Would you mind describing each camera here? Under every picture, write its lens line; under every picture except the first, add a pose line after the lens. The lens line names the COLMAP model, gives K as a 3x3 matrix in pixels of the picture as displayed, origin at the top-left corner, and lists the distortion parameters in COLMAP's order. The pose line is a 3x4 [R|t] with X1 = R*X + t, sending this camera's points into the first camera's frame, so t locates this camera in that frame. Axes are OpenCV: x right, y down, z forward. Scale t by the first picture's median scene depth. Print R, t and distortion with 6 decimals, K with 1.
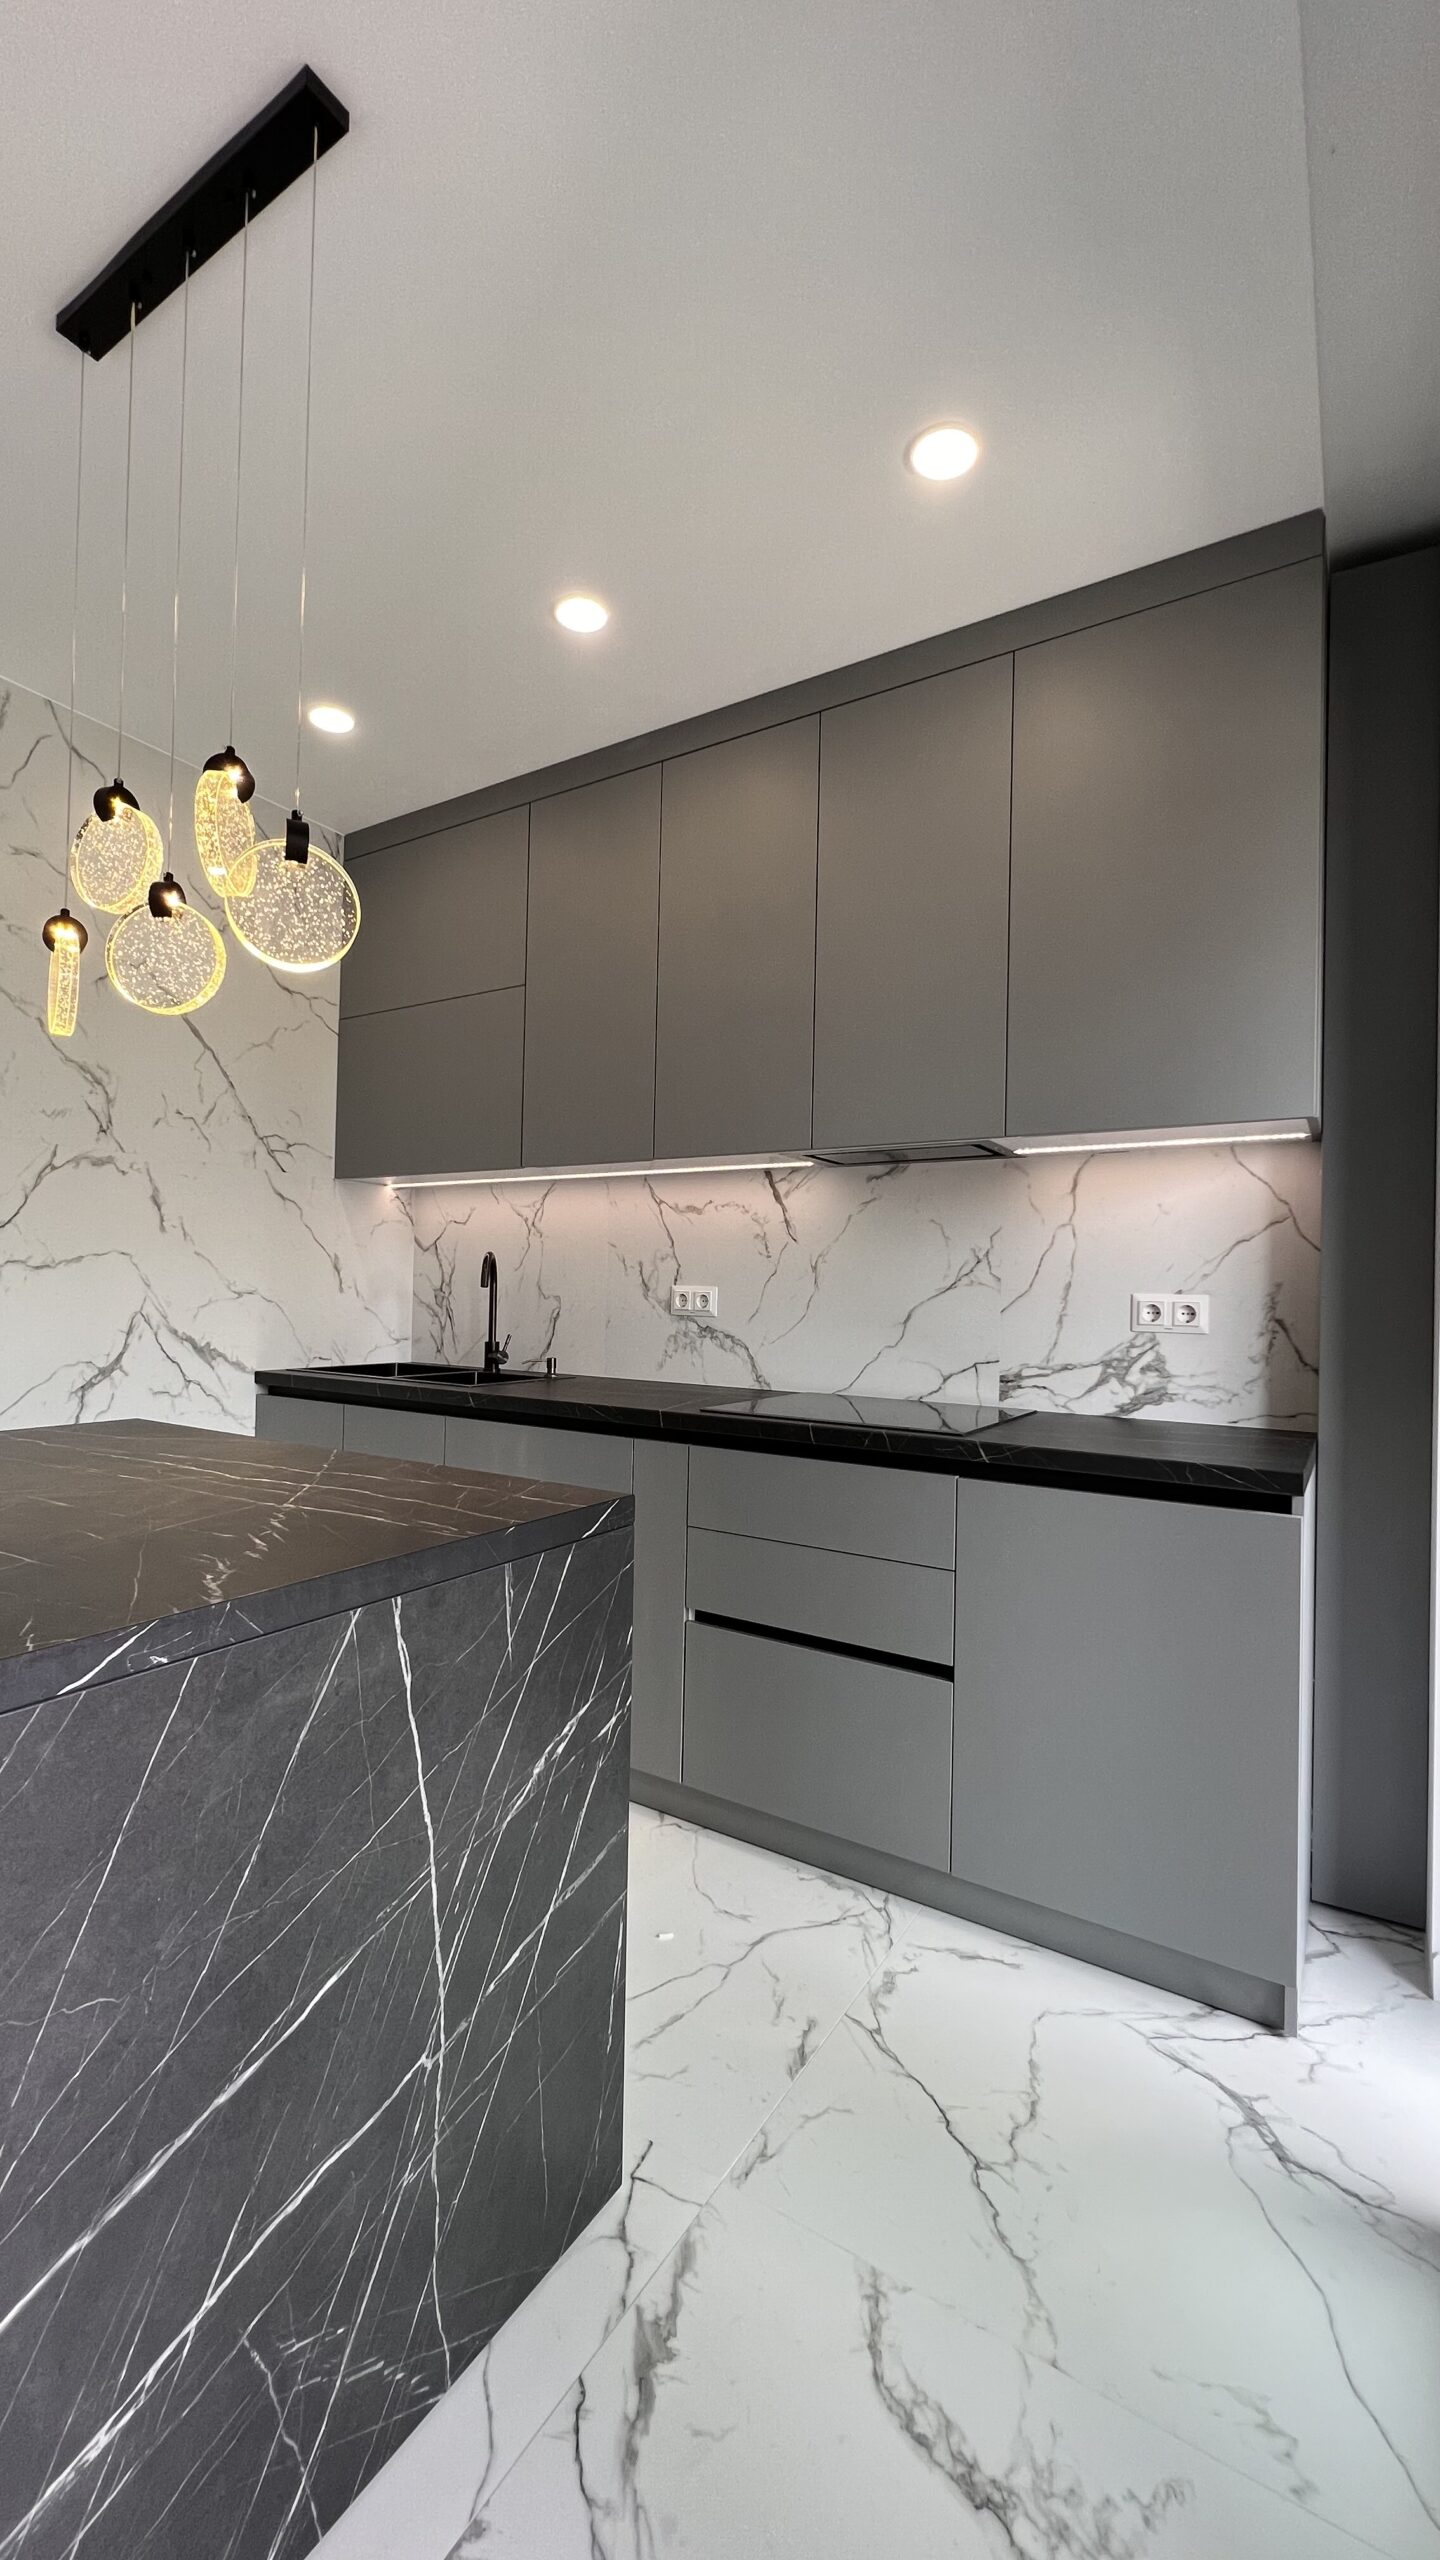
lens RADIAL K [[1022.7, 0, 722.7], [0, 1022.7, 1280.7], [0, 0, 1]] dist [-0.005657, 0.002437]
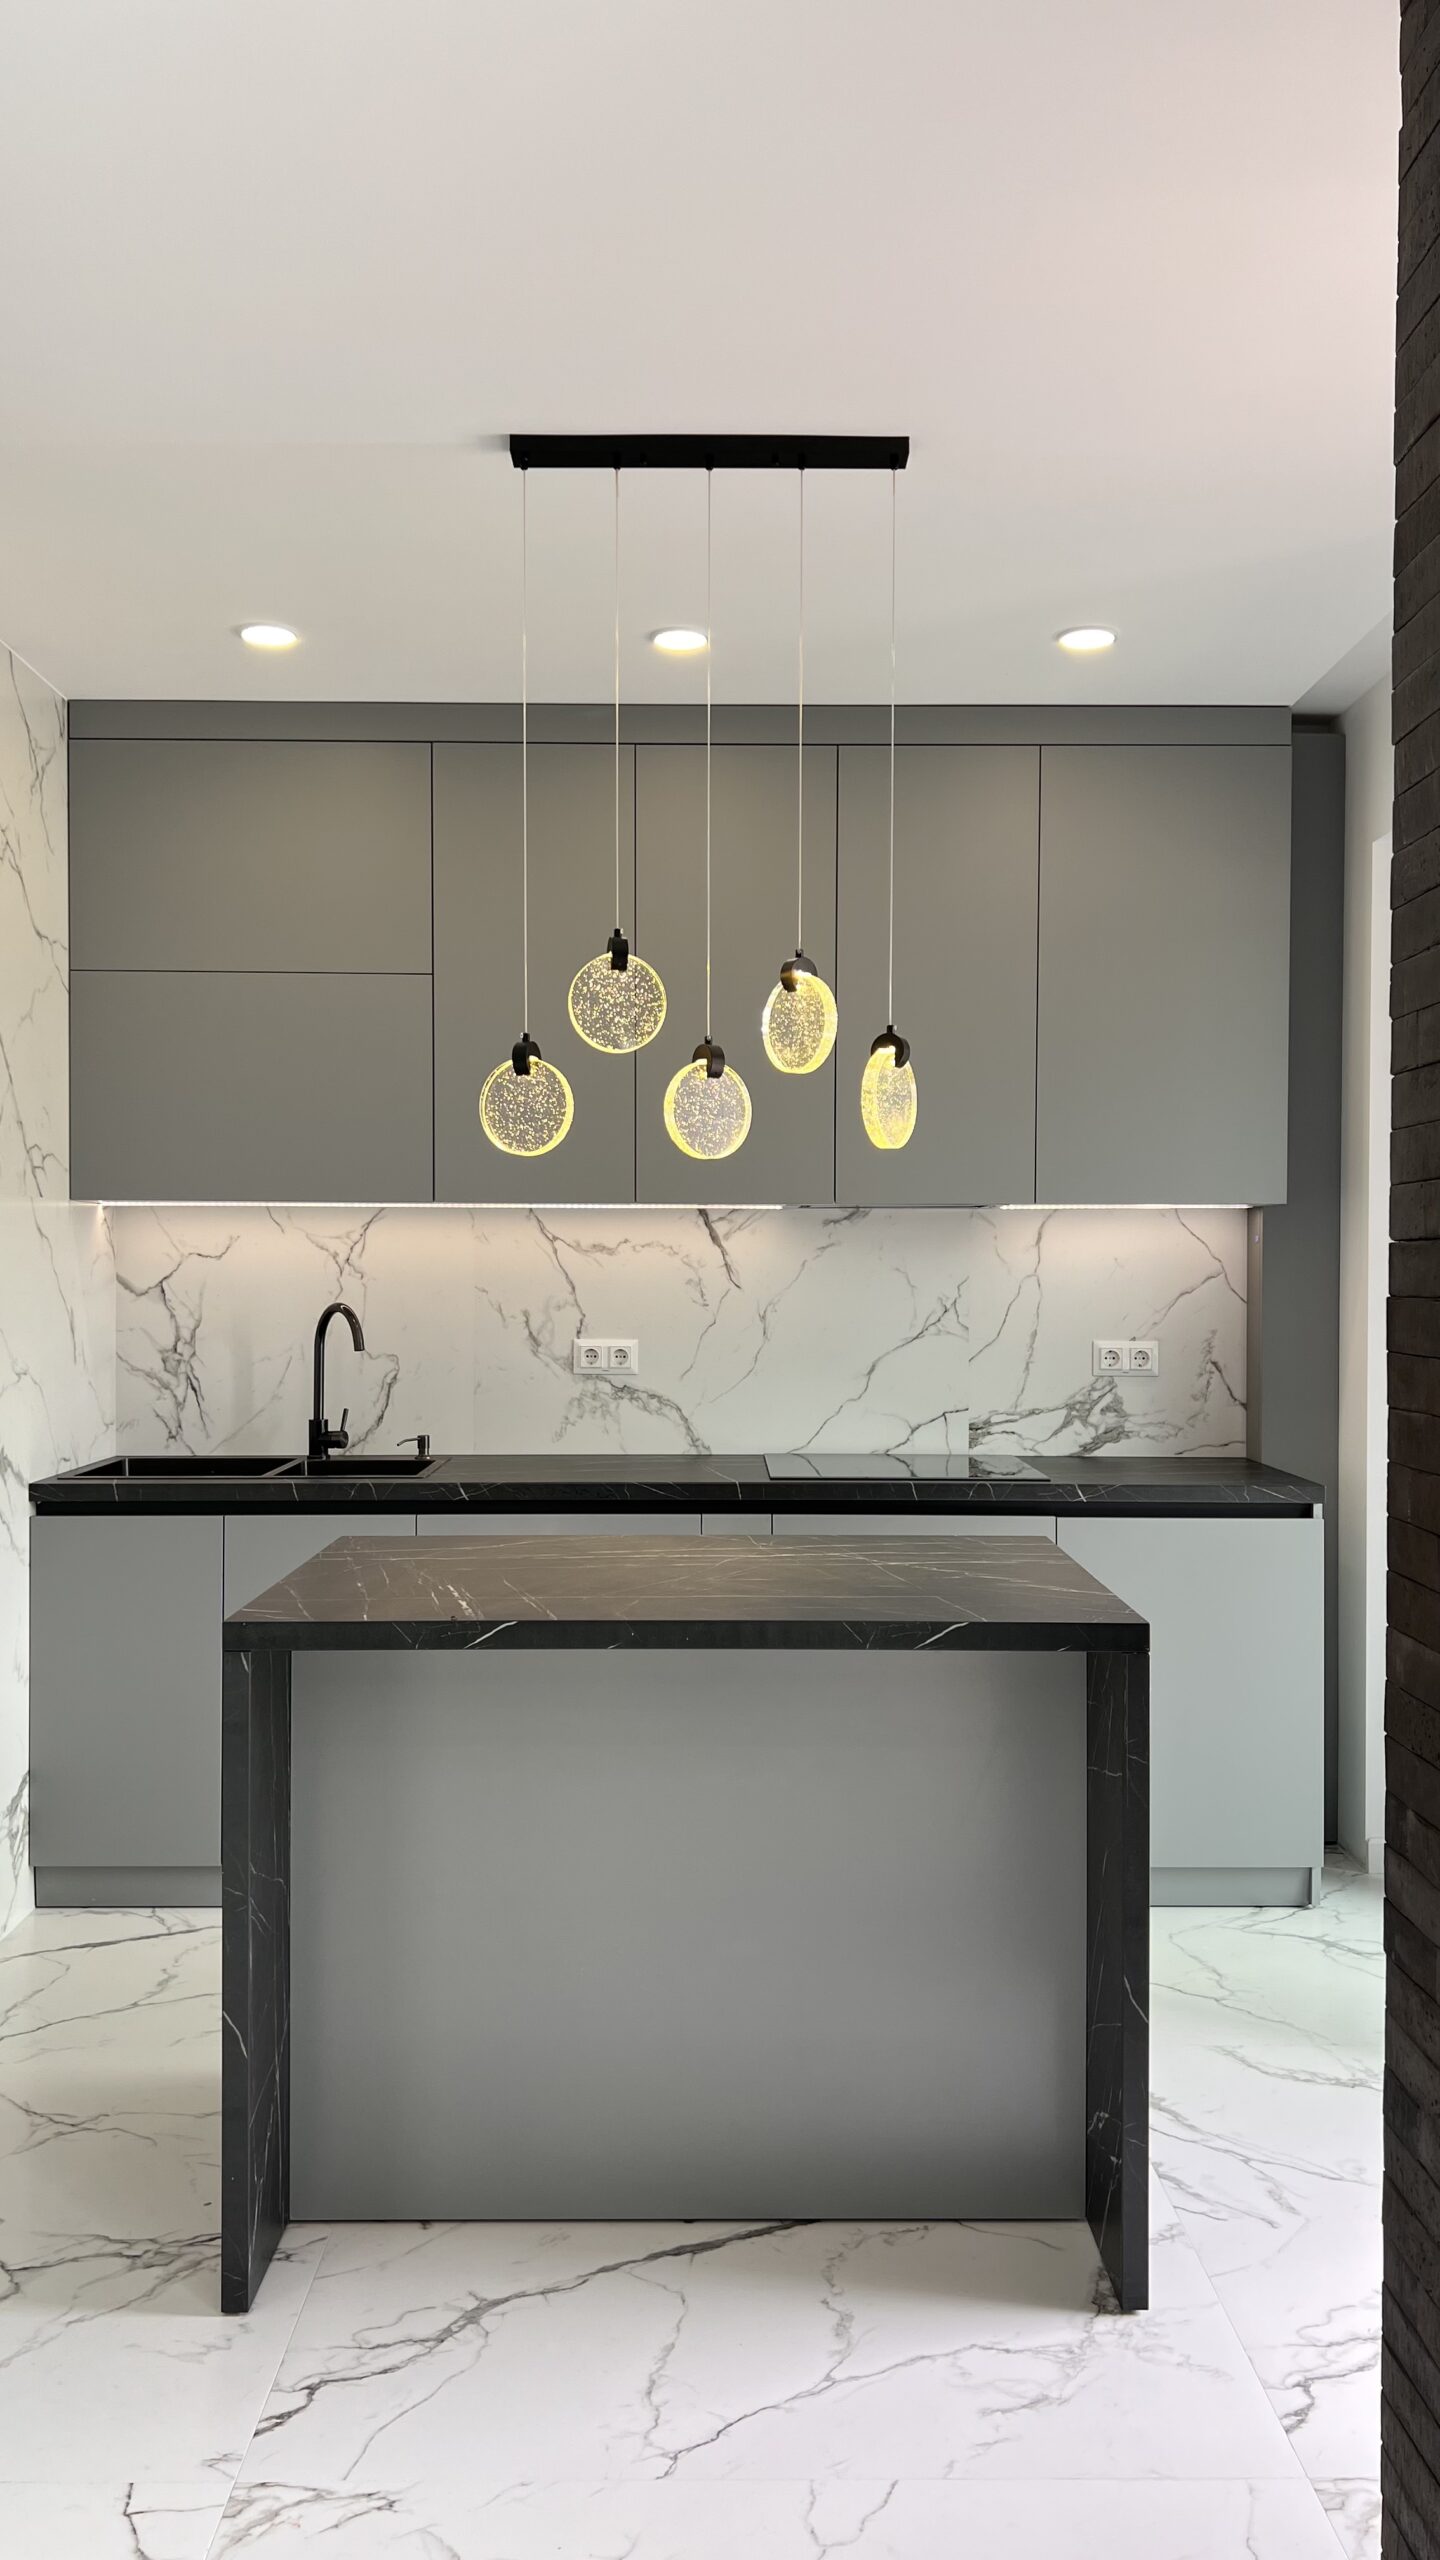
lens RADIAL K [[1986.6, 0, 720.0], [0, 1986.6, 1280.0], [0, 0, 1]] dist [0.159491, -0.001831]
pose [[0.847395, -0.022792, 0.530474, -0.867503], [0.009603, 0.999573, 0.027607, -0.093627], [-0.530876, -0.018300, 0.847252, -0.476045]]
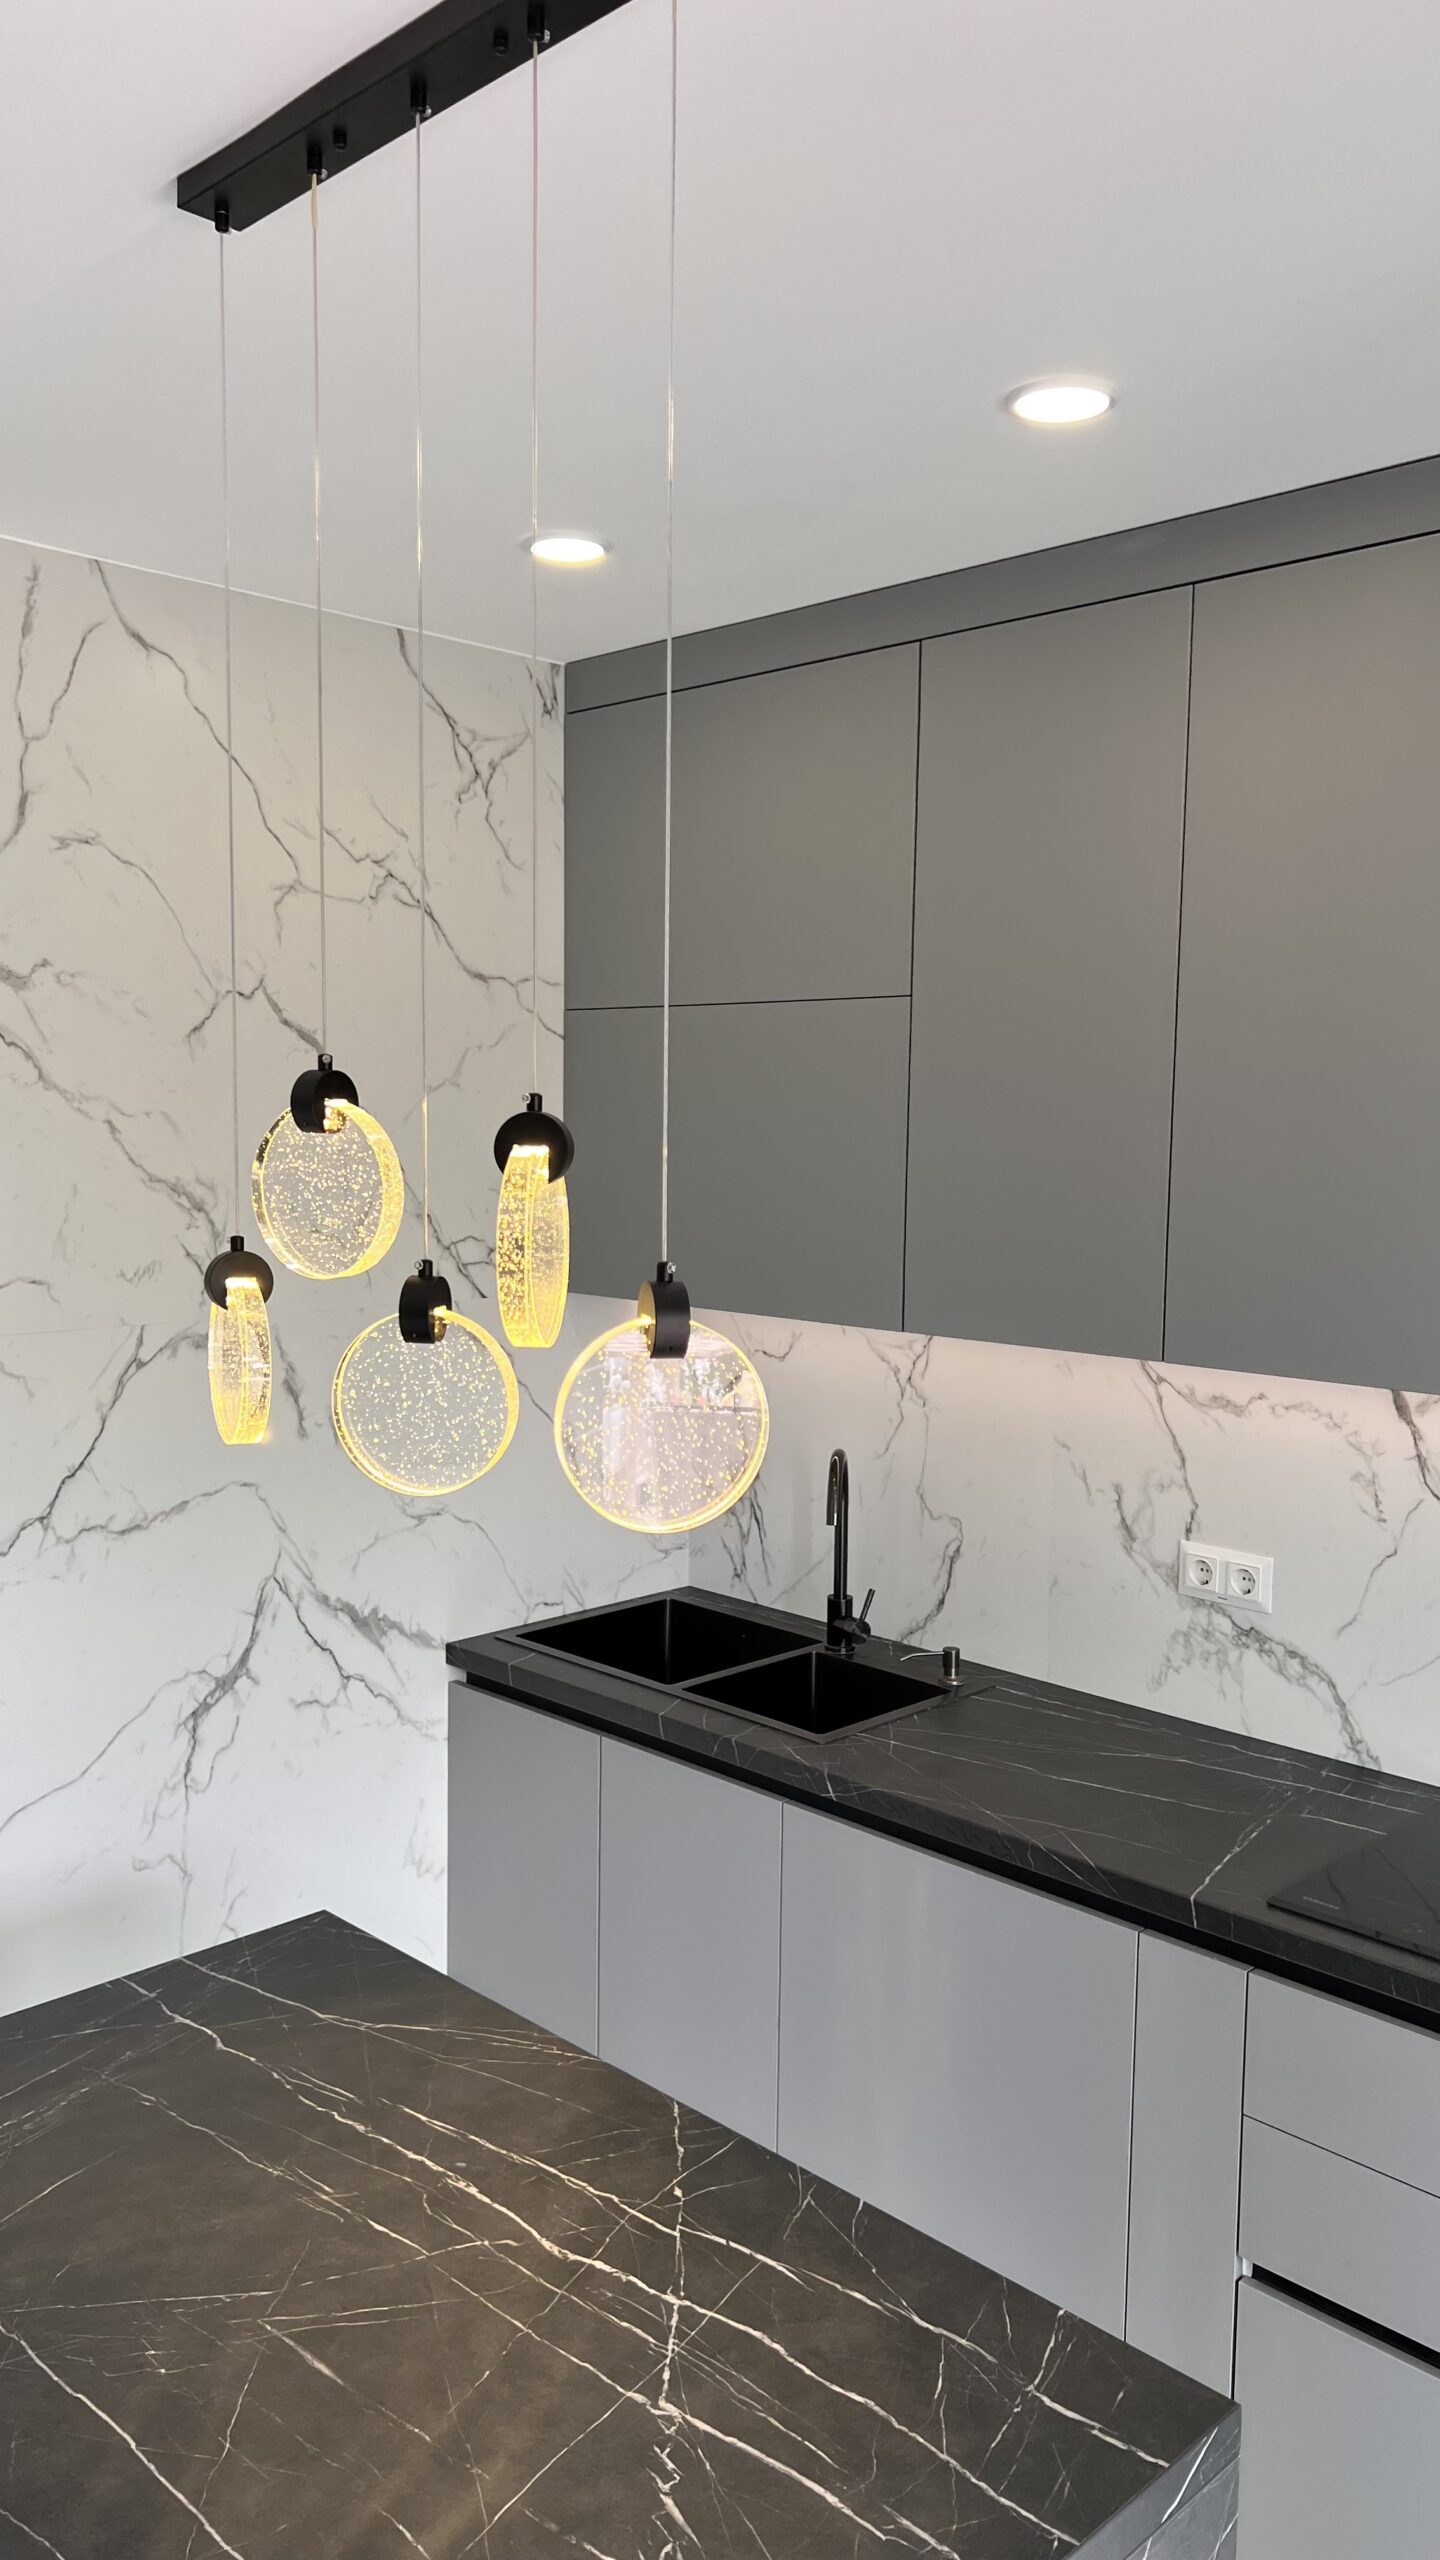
lens RADIAL K [[1898.4, 0, 723.3], [0, 1898.4, 1290.0], [0, 0, 1]] dist [0.117702, -0.271537]
pose [[0.975022, 0.011762, -0.221795, -0.066832], [0.010773, 0.994917, 0.100122, -0.243223], [0.221845, -0.100010, 0.969940, -0.010544]]
